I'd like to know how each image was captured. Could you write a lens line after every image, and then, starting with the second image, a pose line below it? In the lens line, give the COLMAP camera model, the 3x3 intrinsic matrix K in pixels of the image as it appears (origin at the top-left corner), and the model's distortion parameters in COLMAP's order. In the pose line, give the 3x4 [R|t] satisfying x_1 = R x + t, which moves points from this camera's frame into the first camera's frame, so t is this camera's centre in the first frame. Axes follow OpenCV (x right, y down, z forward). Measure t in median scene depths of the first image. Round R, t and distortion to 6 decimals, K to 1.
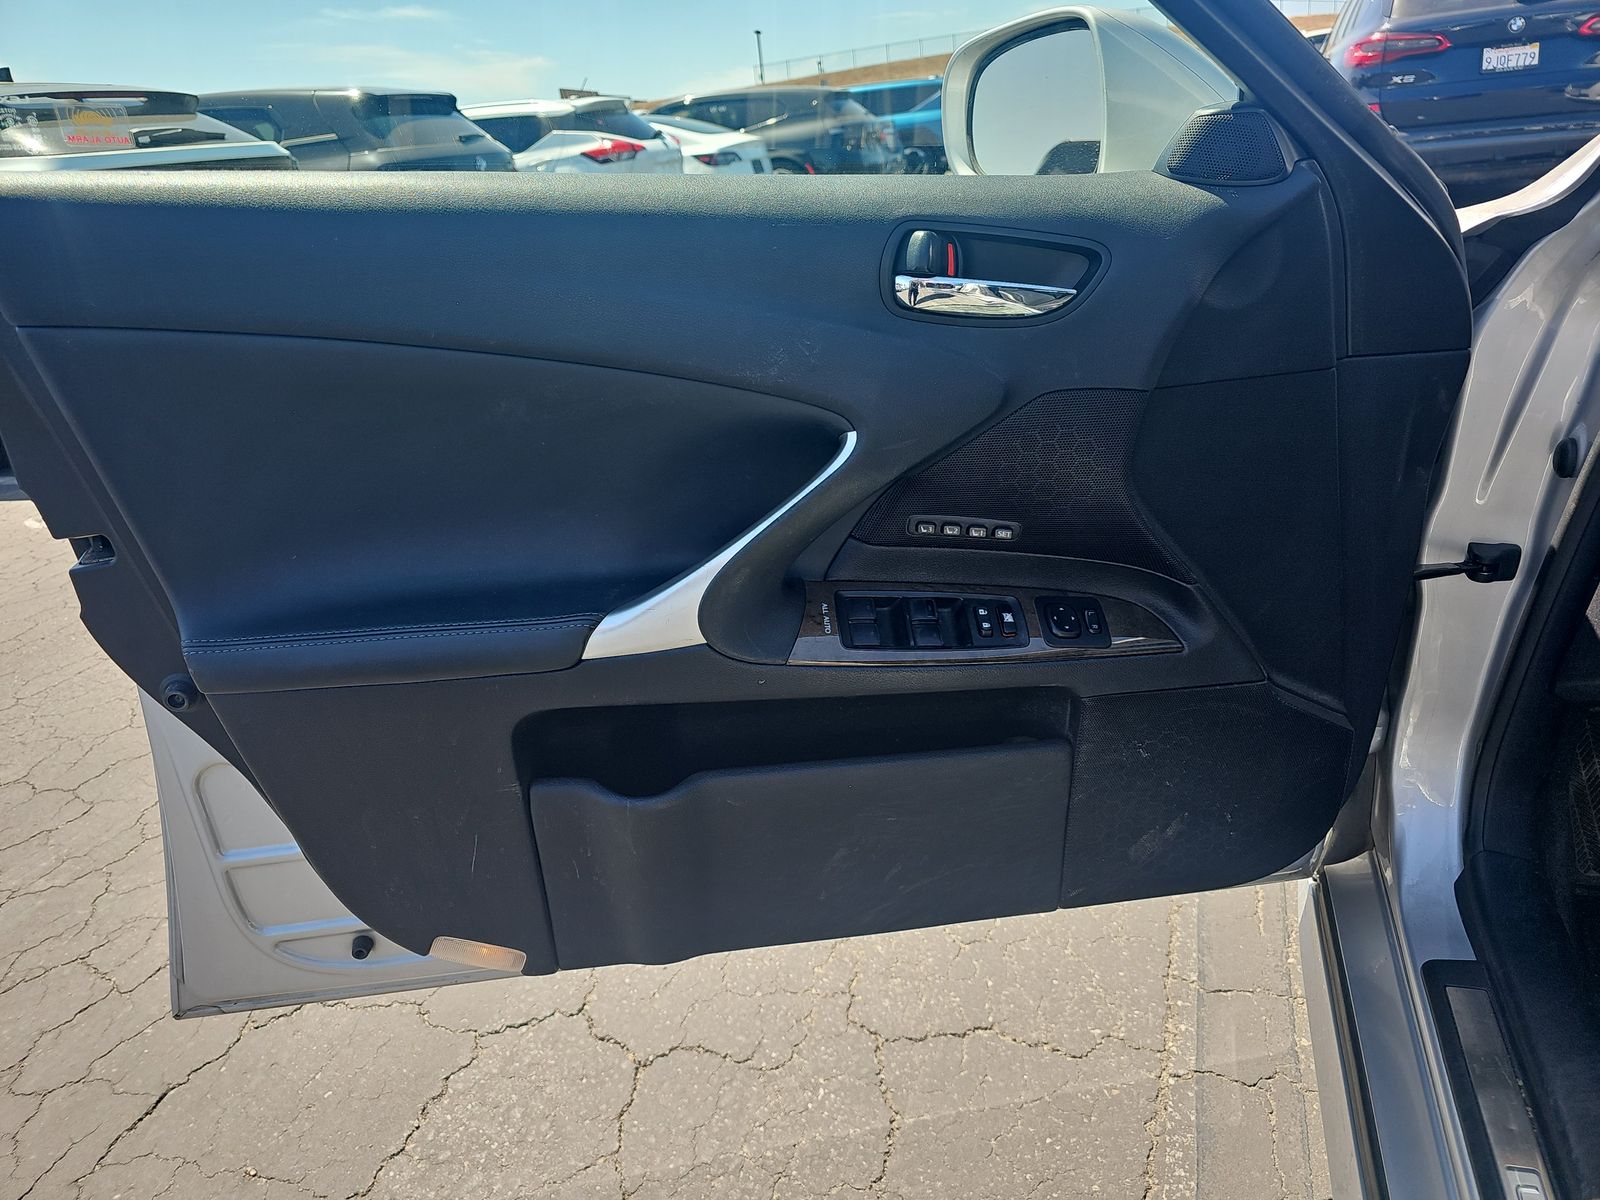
lens RADIAL K [[1086.8, 0, 795.4], [0, 1086.8, 602.7], [0, 0, 1]] dist [0.019793, -0.016282]
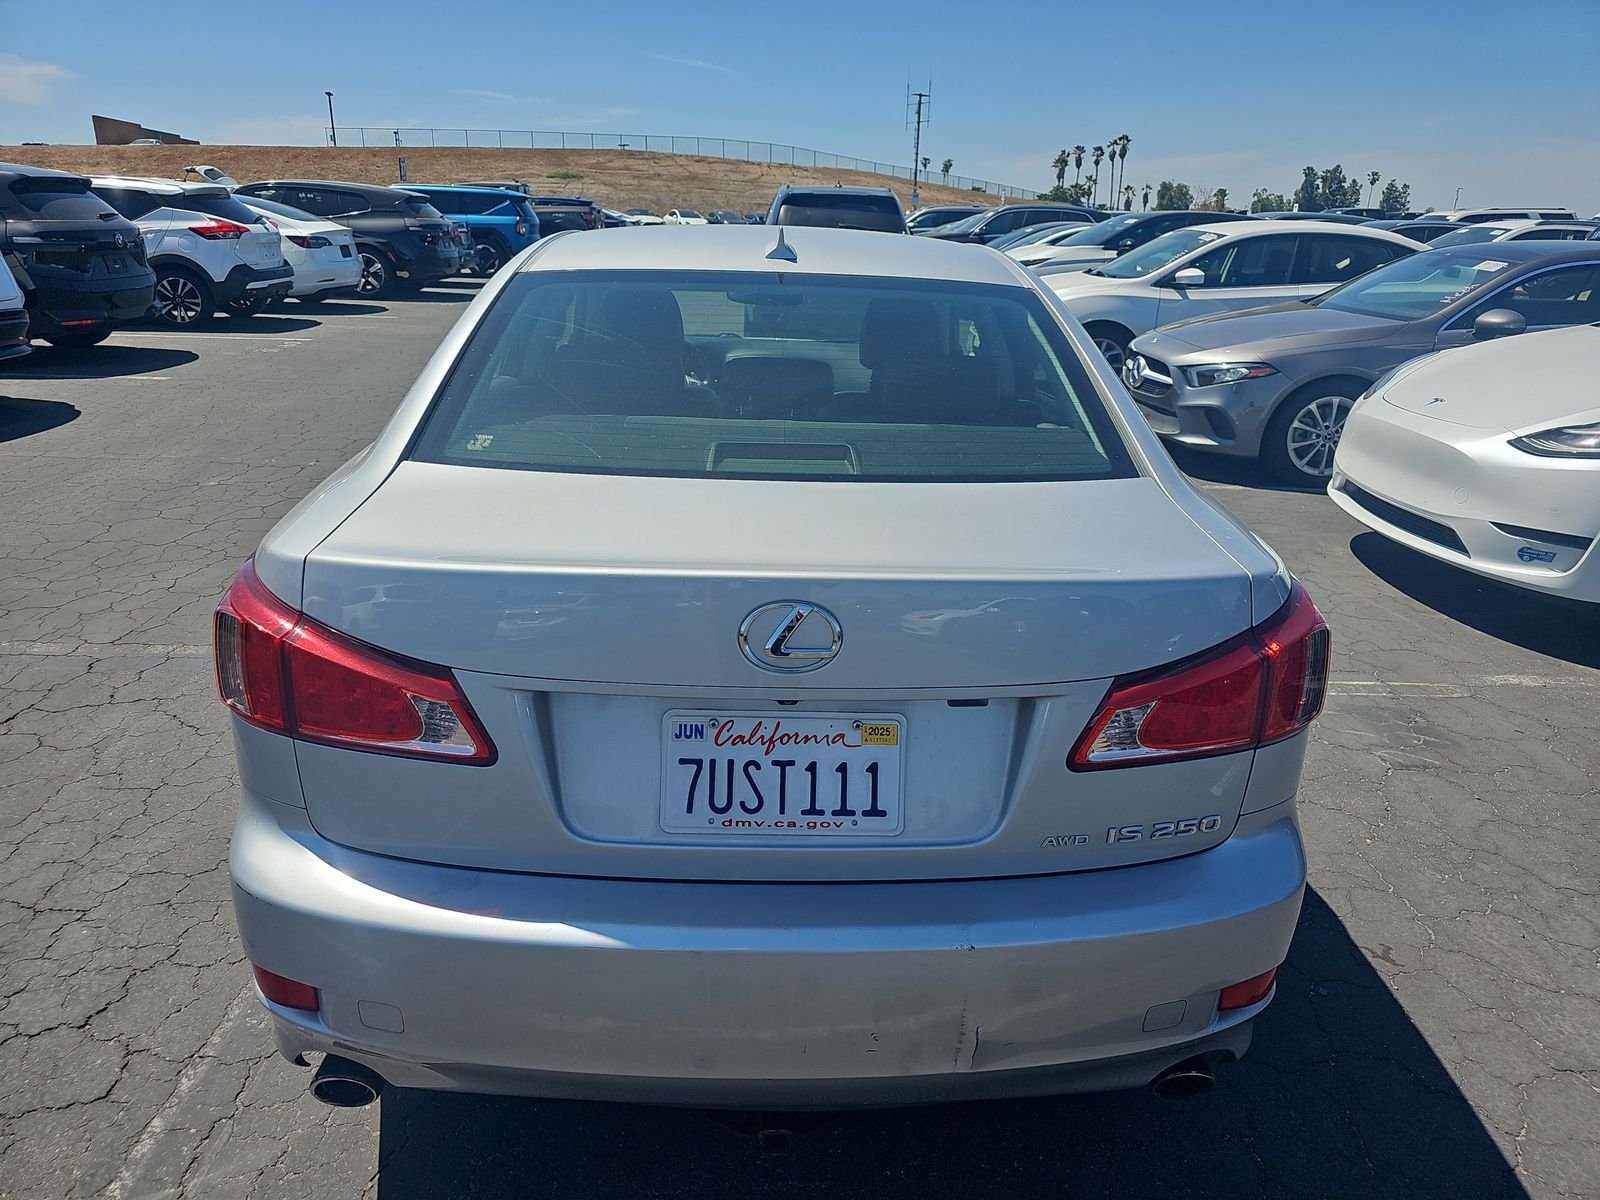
lens RADIAL K [[1086.8, 0, 799.8], [0, 1086.8, 598.2], [0, 0, 1]] dist [0.019793, -0.016282]
pose [[0.929644, 0.002442, 0.368450, -0.013574], [0.025018, 0.997252, -0.069733, 0.088418], [-0.367608, 0.074045, 0.927029, -0.310676]]
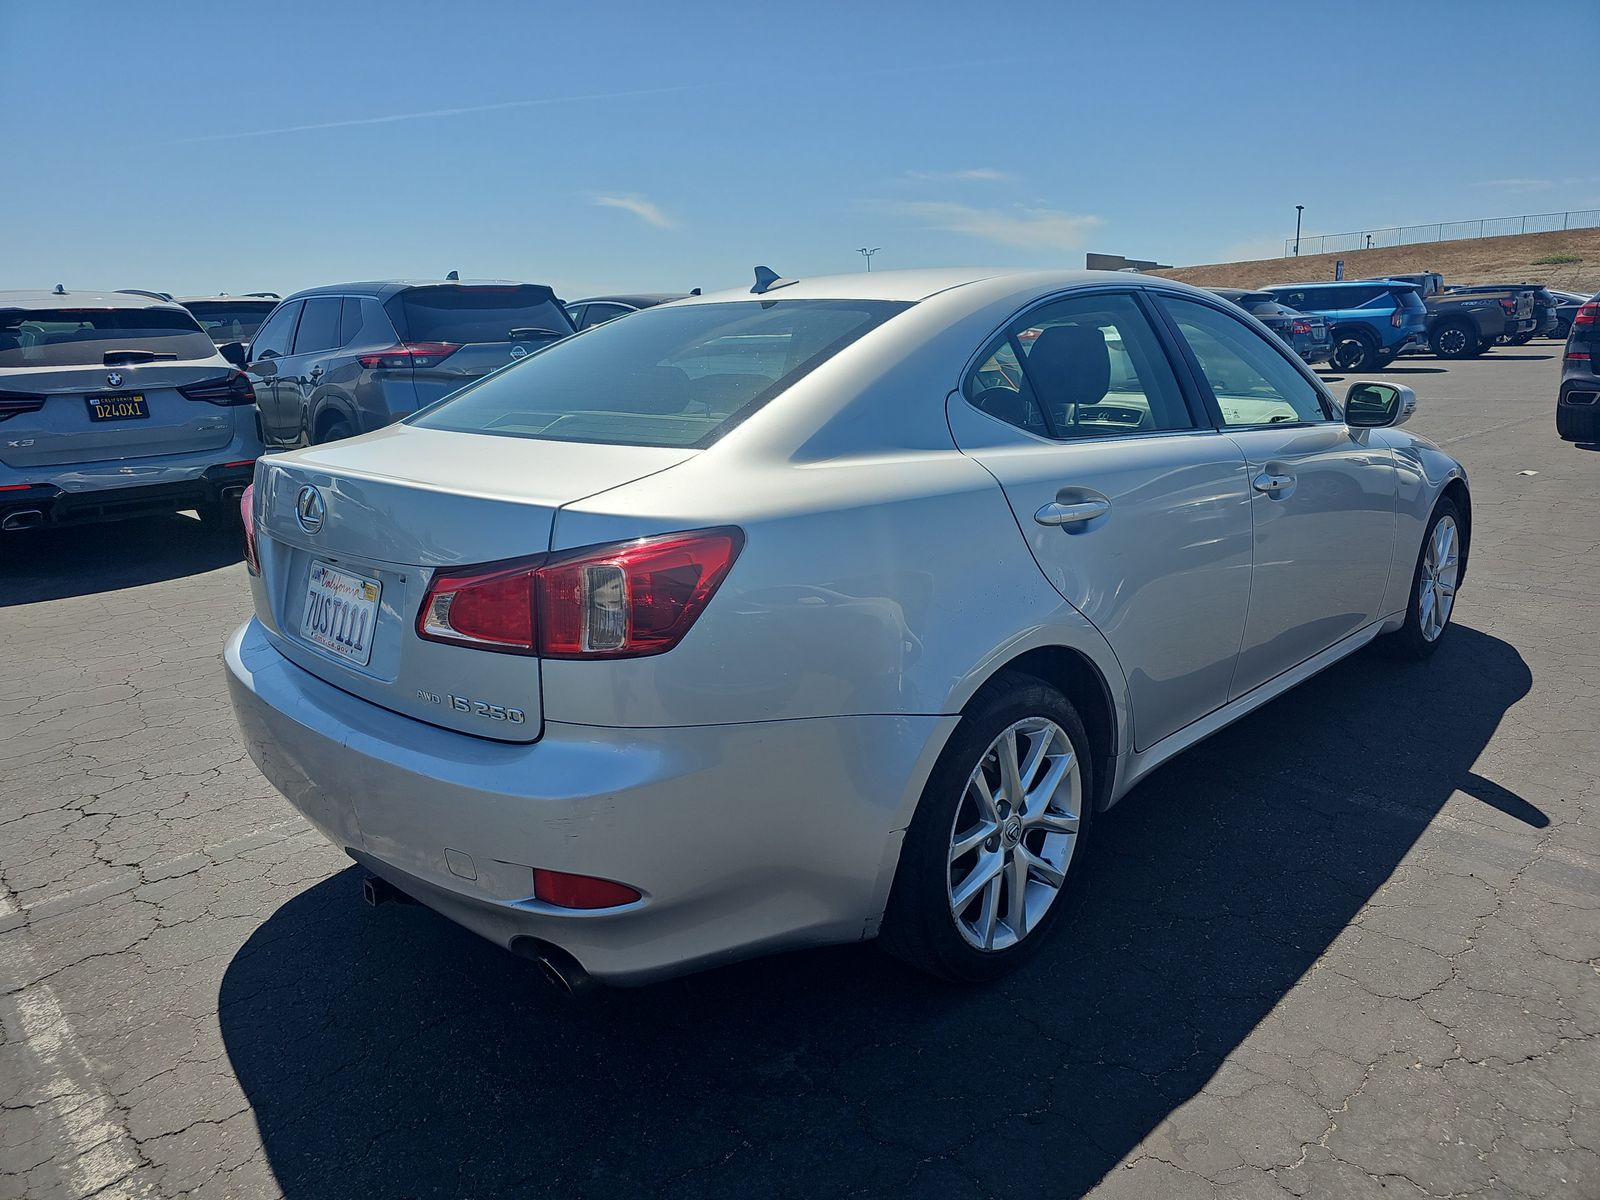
lens RADIAL K [[1086.8, 0, 798.5], [0, 1086.8, 597.9], [0, 0, 1]] dist [0.019793, -0.016282]
pose [[0.898058, 0.165050, -0.407738, 0.173267], [-0.215643, 0.973102, -0.081056, 0.094836], [0.383392, 0.160719, 0.909494, -0.337287]]
